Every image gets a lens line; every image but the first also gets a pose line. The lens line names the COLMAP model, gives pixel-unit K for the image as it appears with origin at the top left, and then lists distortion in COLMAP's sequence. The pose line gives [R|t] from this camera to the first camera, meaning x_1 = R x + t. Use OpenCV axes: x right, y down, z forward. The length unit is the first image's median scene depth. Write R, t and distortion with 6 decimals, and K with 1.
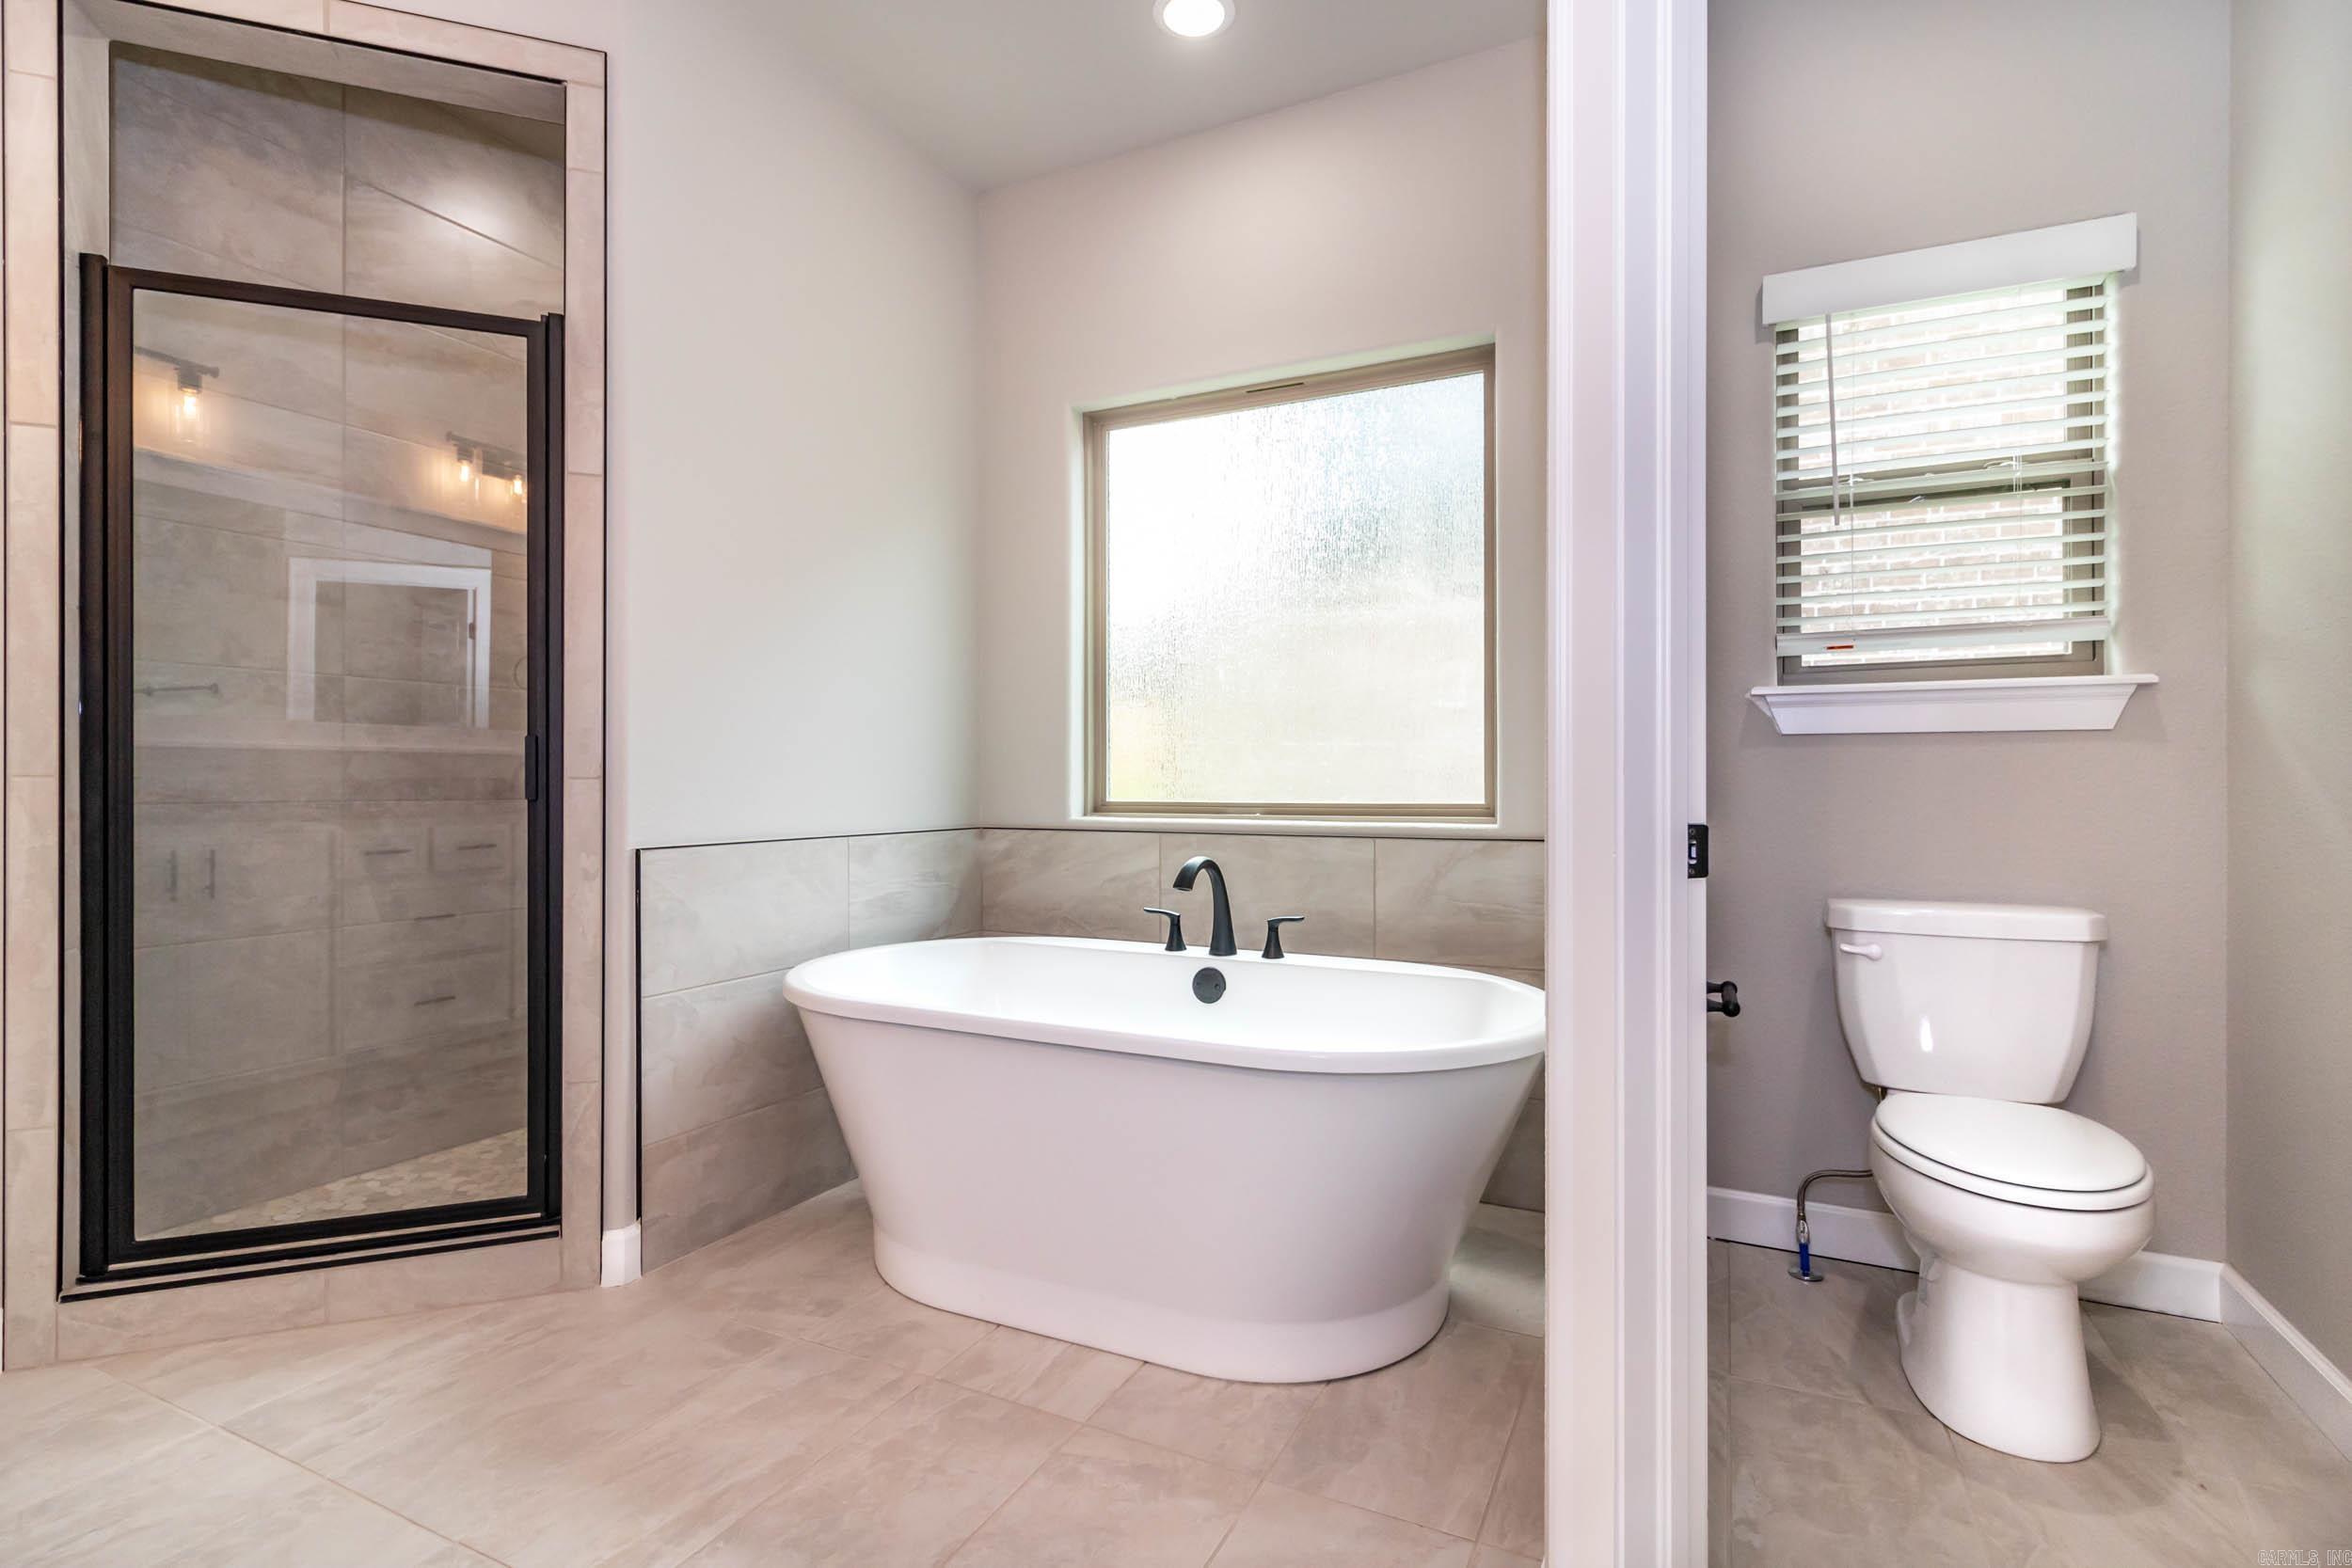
lens RADIAL K [[1088.3, 0, 1162.4], [0, 1088.3, 787.5], [0, 0, 1]] dist [-0.001404, 0.002140]
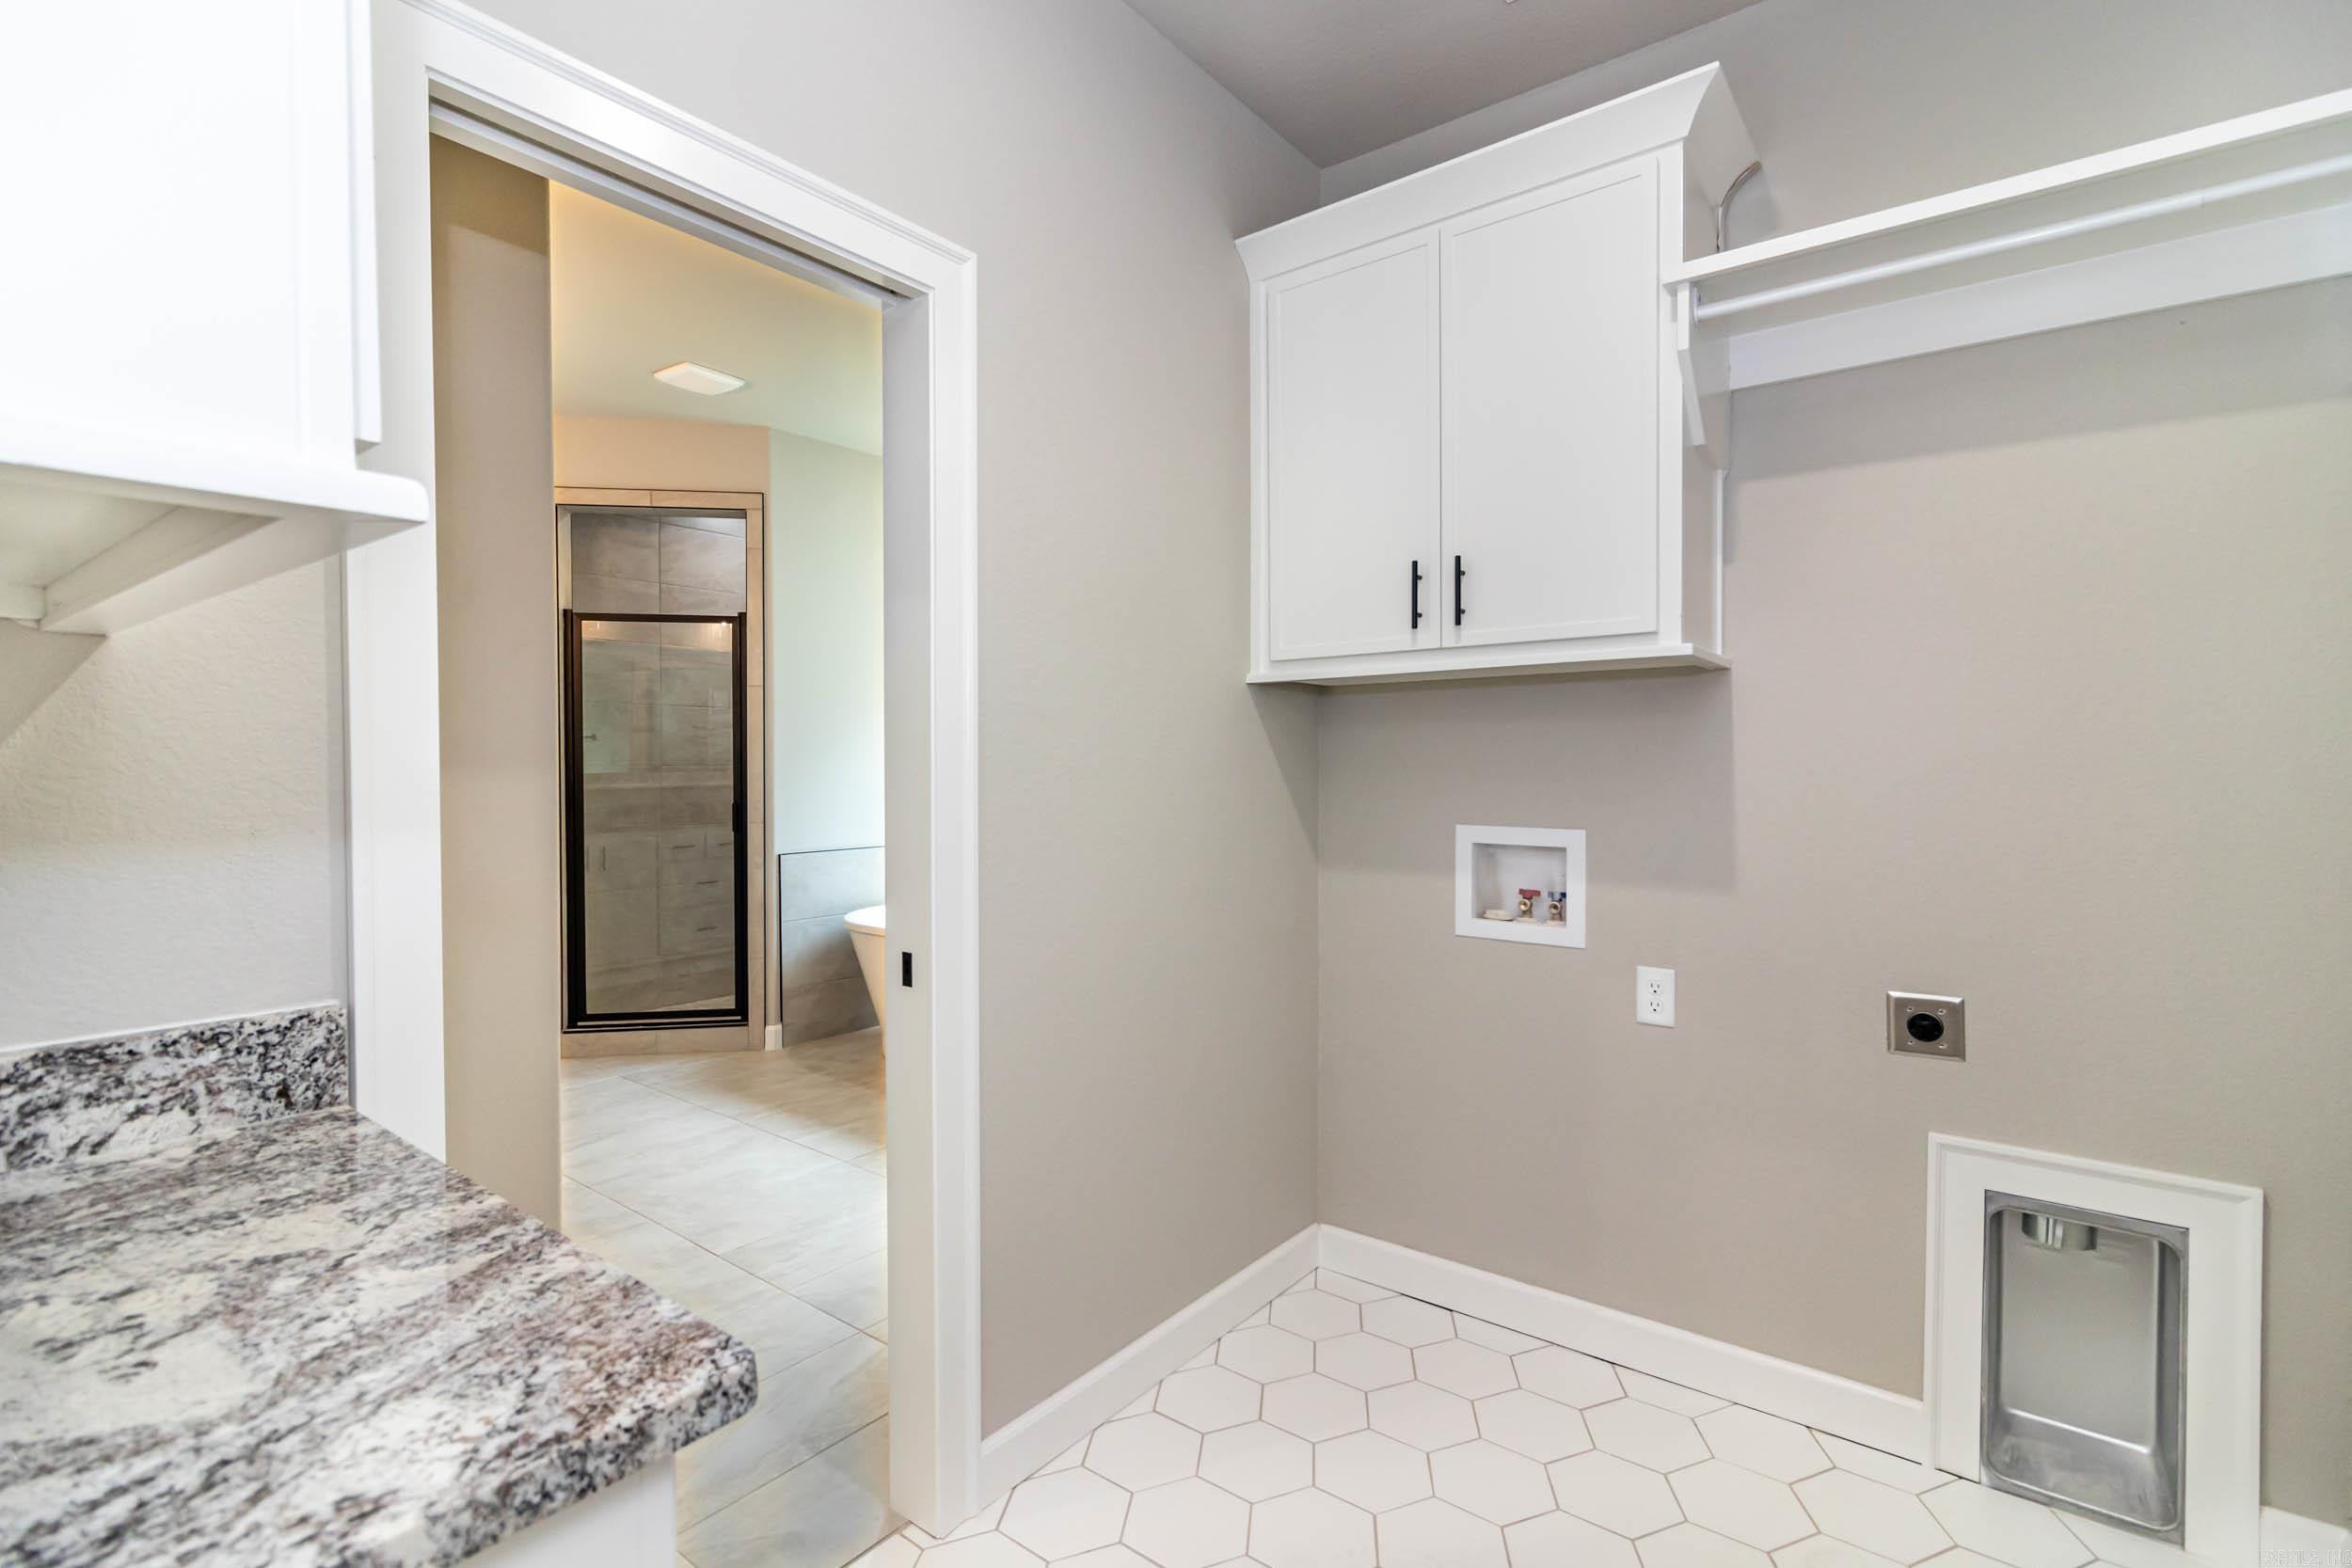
lens RADIAL K [[1088.3, 0, 1187.3], [0, 1088.3, 782.2], [0, 0, 1]] dist [-0.001404, 0.002140]
pose [[0.980276, 0.002055, -0.197621, 0.766562], [0.001176, 0.999868, 0.016232, -0.125128], [0.197628, -0.016145, 0.980144, -0.997736]]
